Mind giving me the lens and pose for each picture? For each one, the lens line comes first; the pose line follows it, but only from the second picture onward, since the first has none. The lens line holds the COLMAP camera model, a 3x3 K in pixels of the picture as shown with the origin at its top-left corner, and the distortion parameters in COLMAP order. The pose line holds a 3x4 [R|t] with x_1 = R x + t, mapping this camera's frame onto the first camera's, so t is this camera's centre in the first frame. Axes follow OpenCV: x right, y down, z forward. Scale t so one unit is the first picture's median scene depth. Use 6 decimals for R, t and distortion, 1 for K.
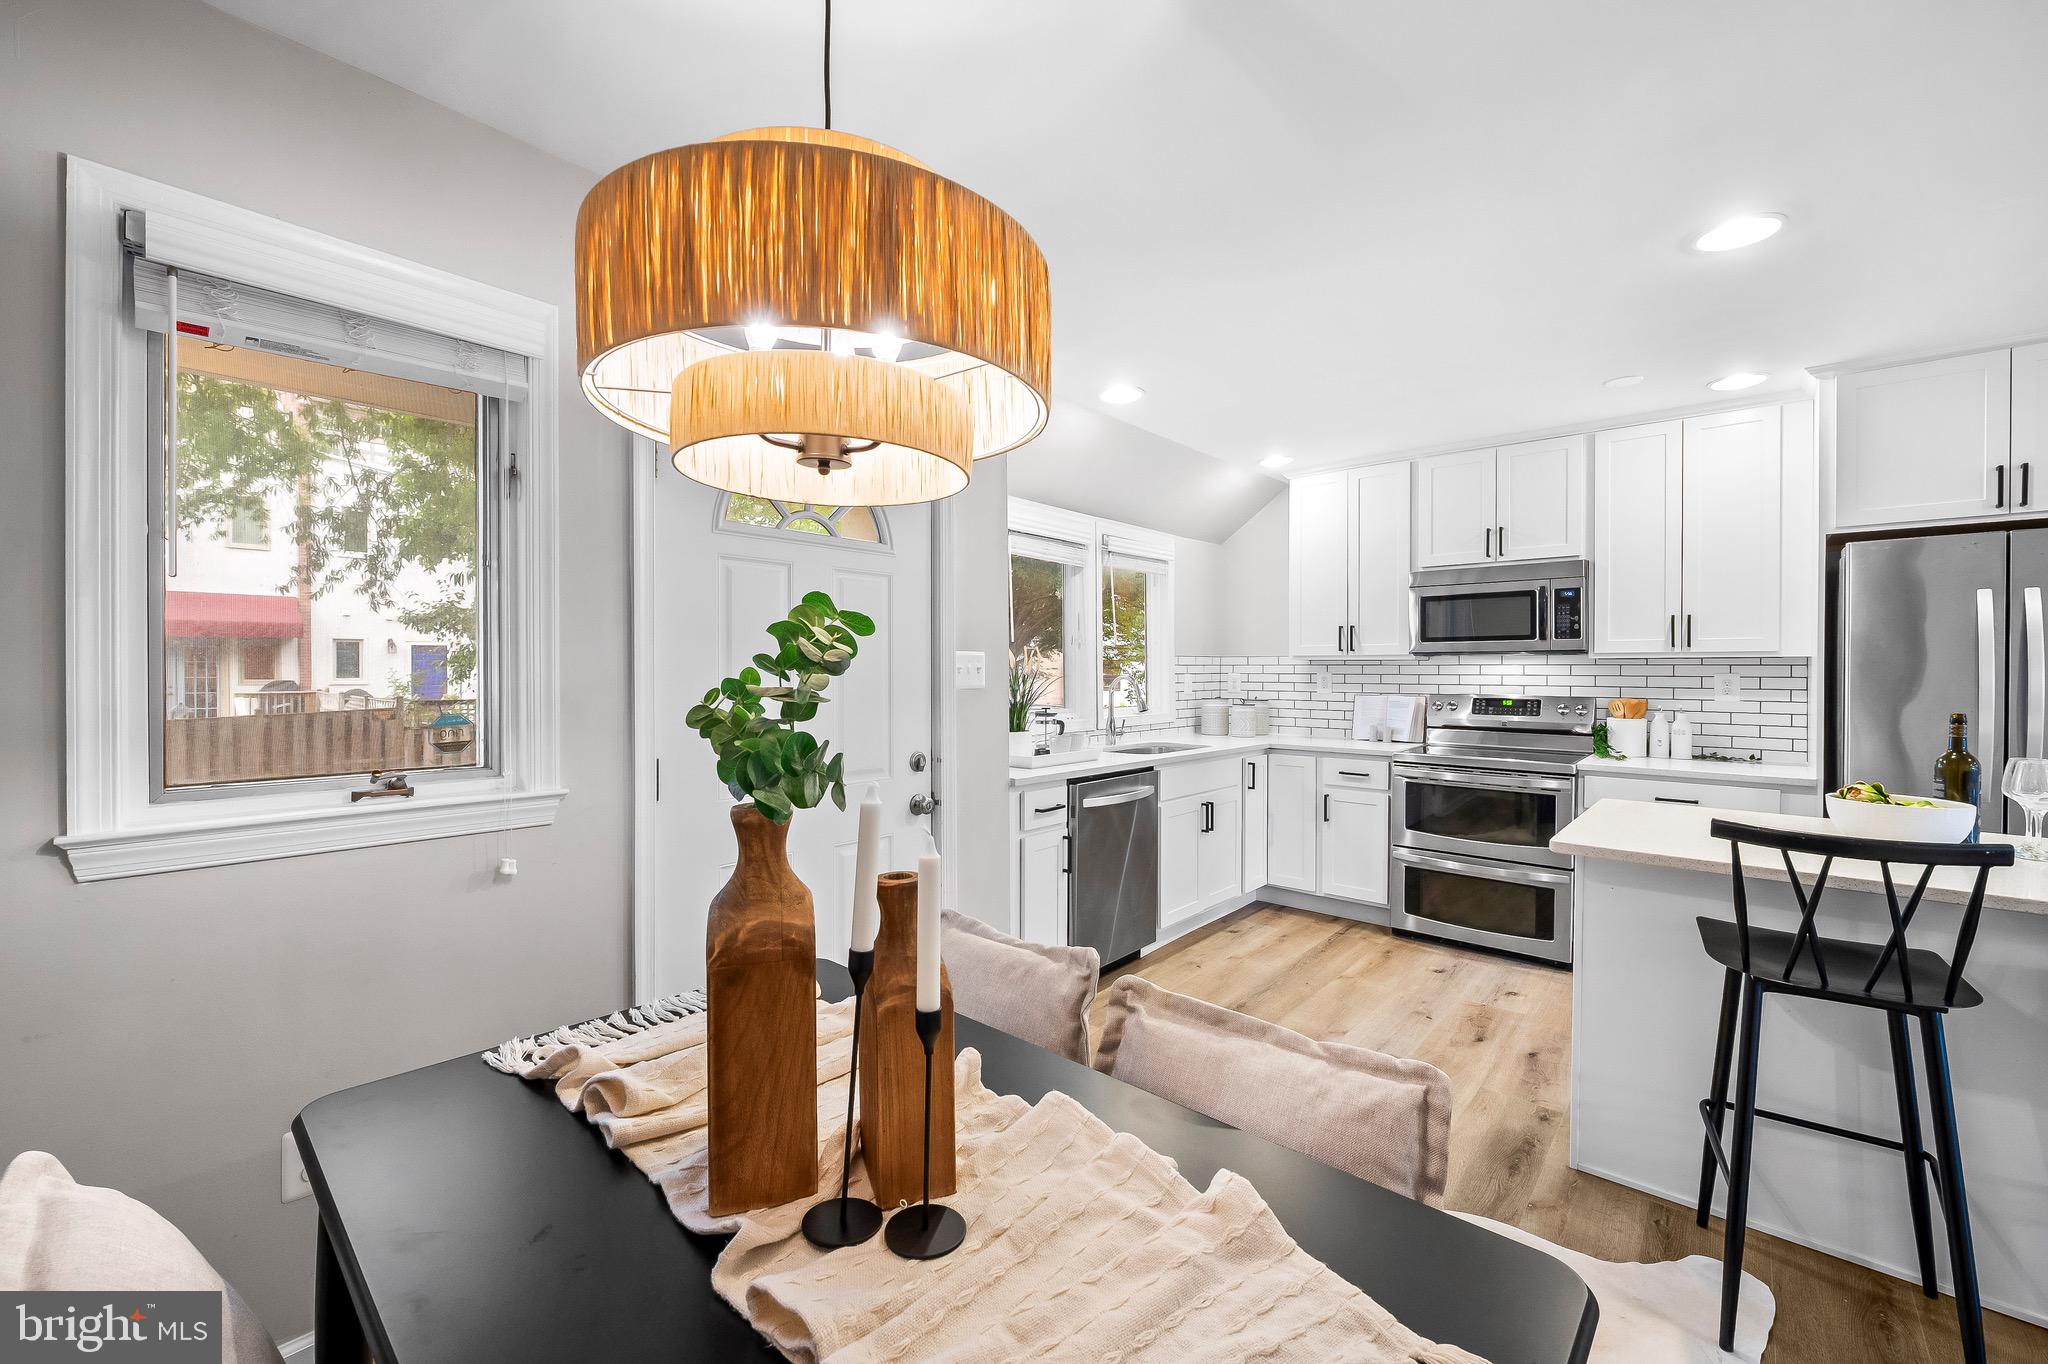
lens RADIAL K [[835.3, 0, 1024.7], [0, 835.3, 674.0], [0, 0, 1]] dist [-0.000929, -0.000074]
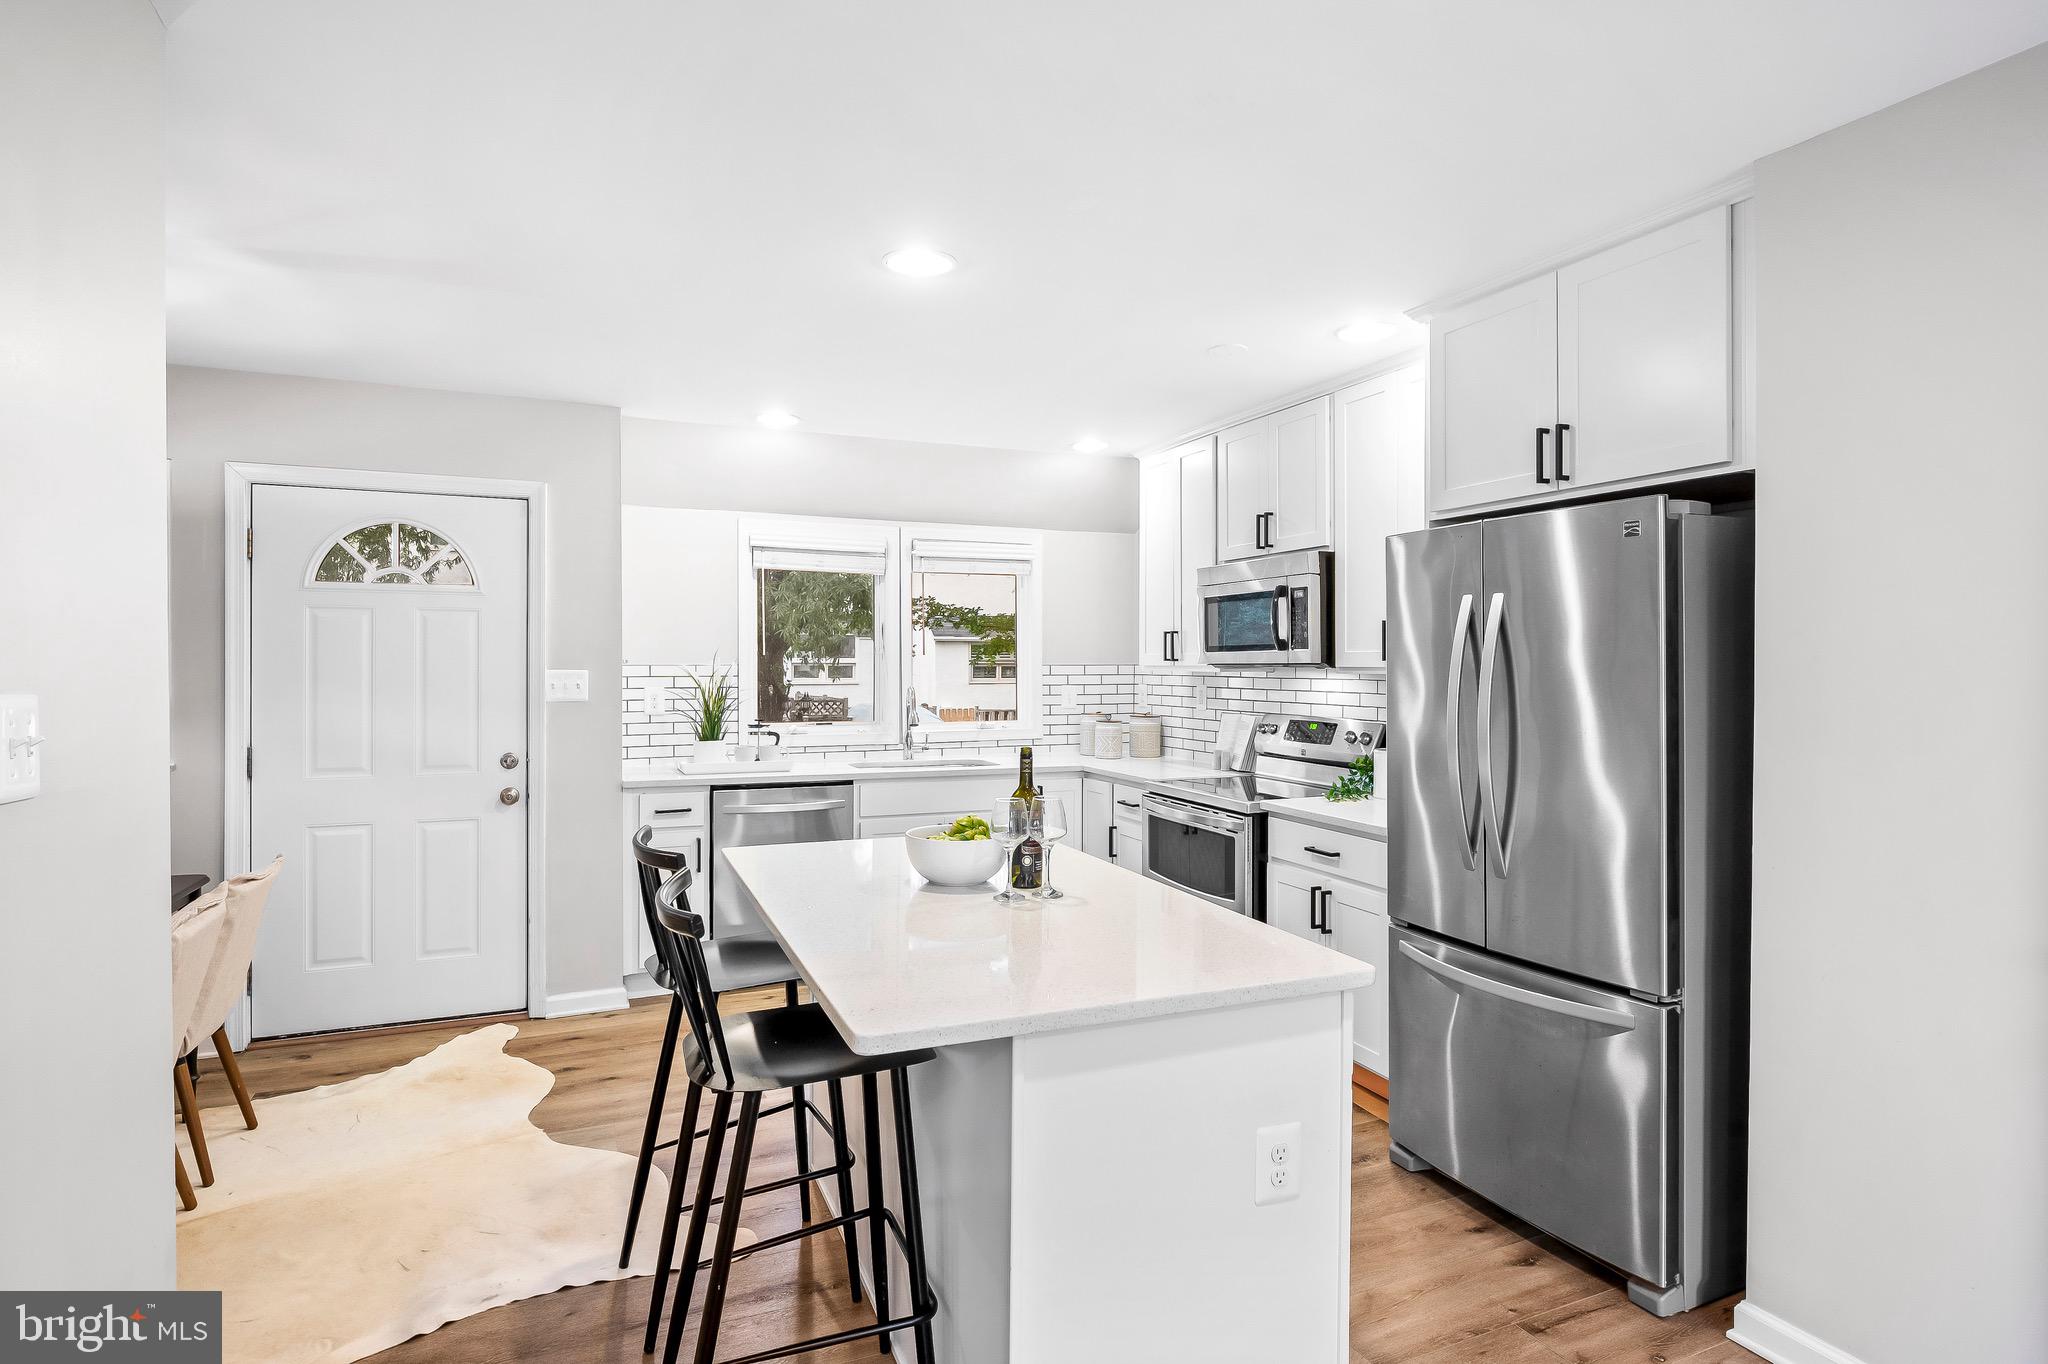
lens RADIAL K [[1081.3, 0, 1017.4], [0, 1081.3, 661.1], [0, 0, 1]] dist [0.003882, 0.000391]
pose [[0.896300, -0.000474, -0.443447, 0.849793], [-0.003239, 0.999966, -0.007616, -0.021418], [0.443436, 0.008263, 0.896268, -0.062954]]
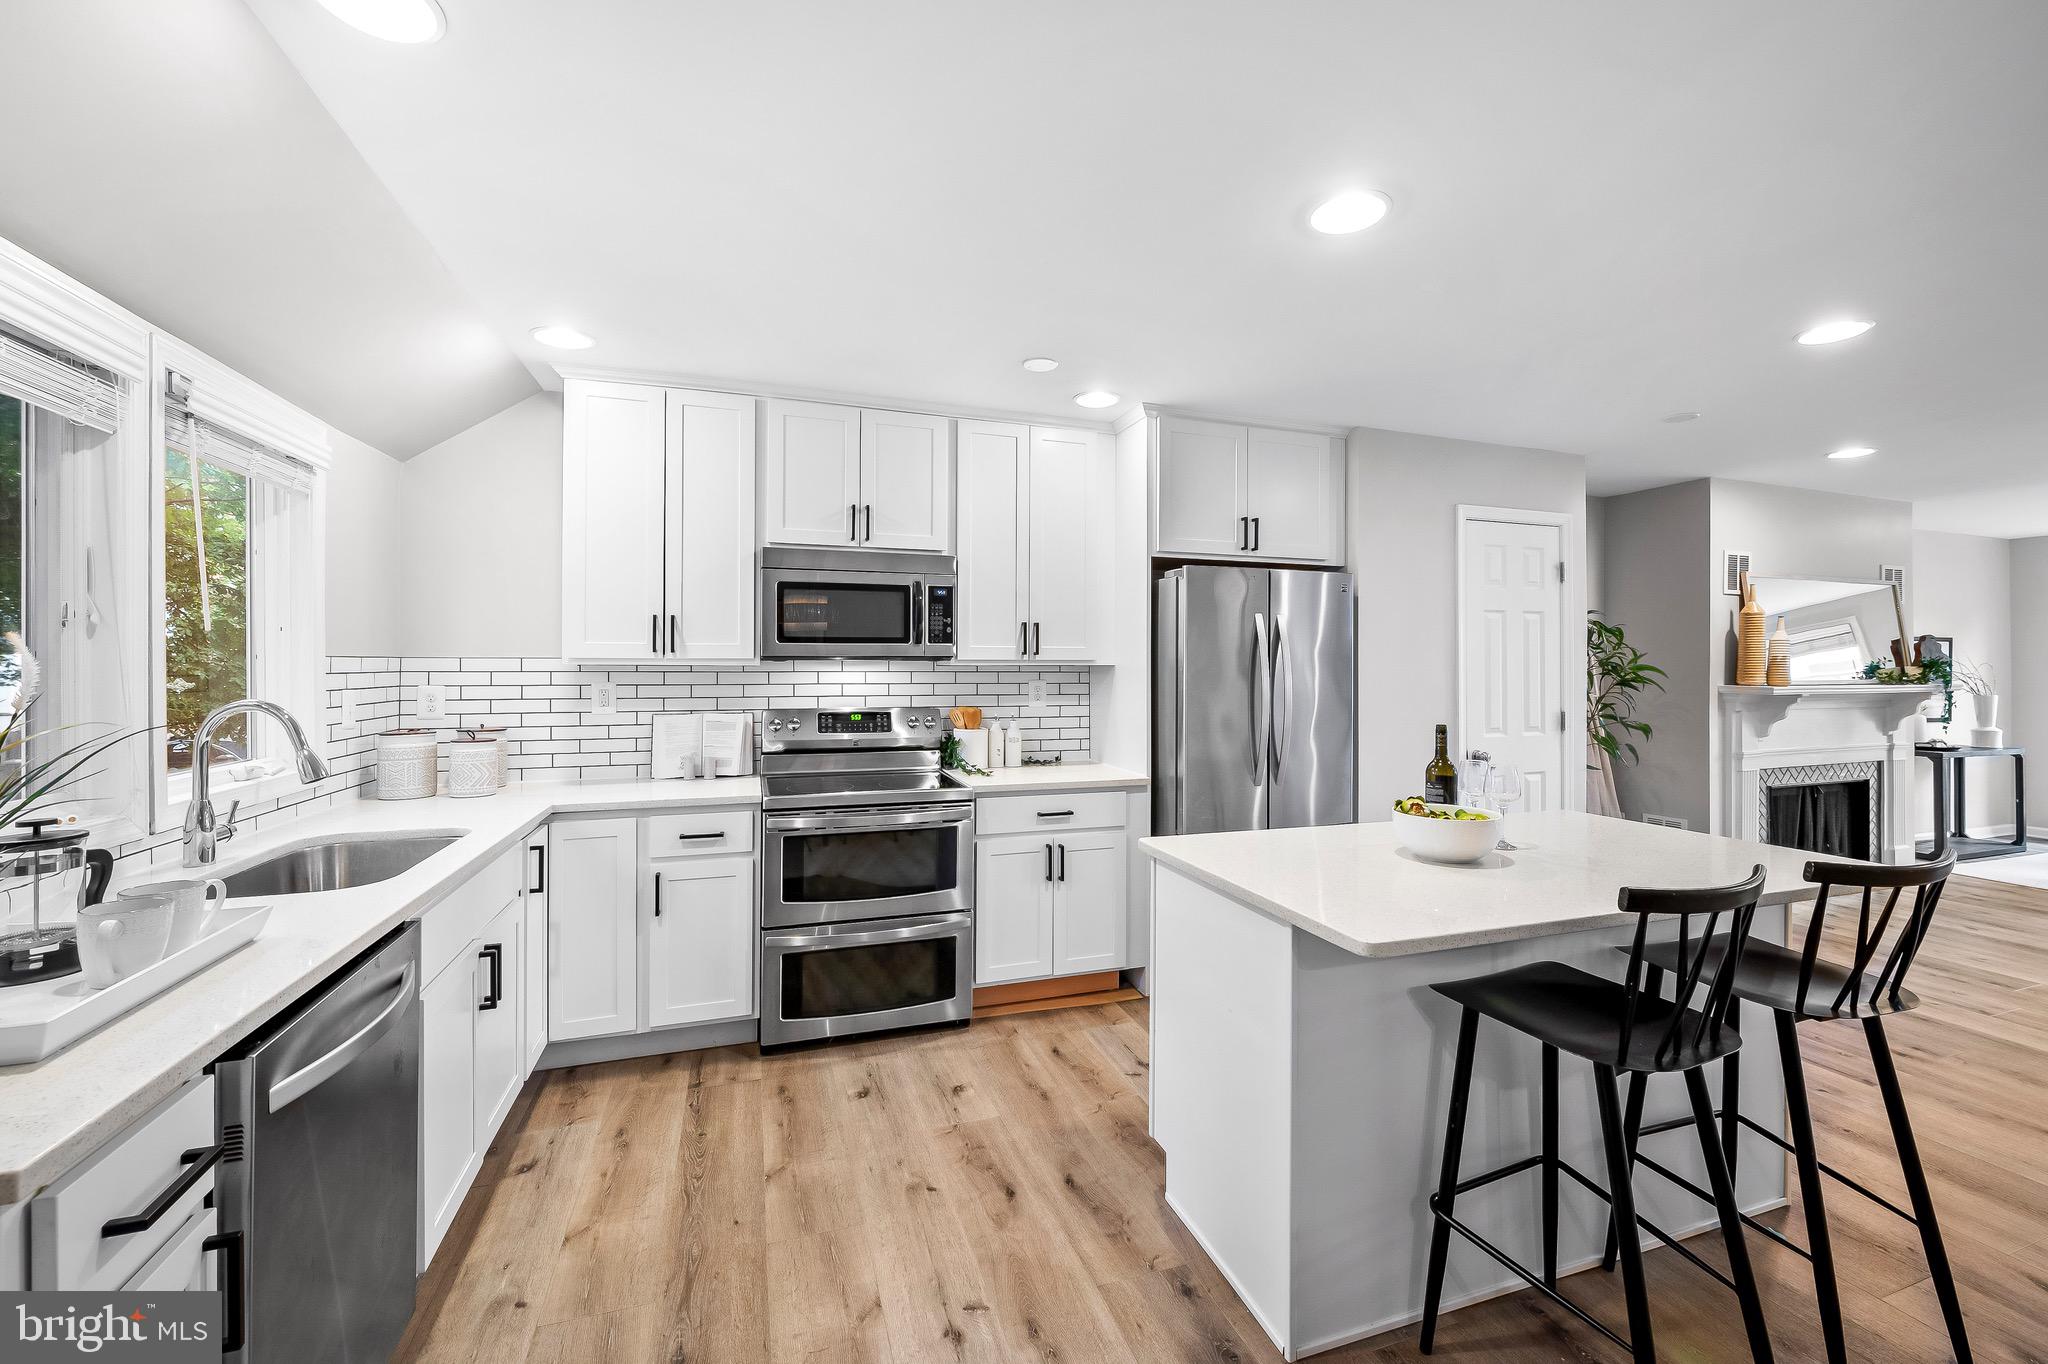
lens RADIAL K [[835.0, 0, 1044.1], [0, 835.0, 656.5], [0, 0, 1]] dist [-0.010707, -0.000446]
pose [[0.497267, 0.008729, 0.867554, -0.056280], [0.004558, 0.999909, -0.012673, -0.016225], [-0.867585, 0.010256, 0.497182, 0.457291]]
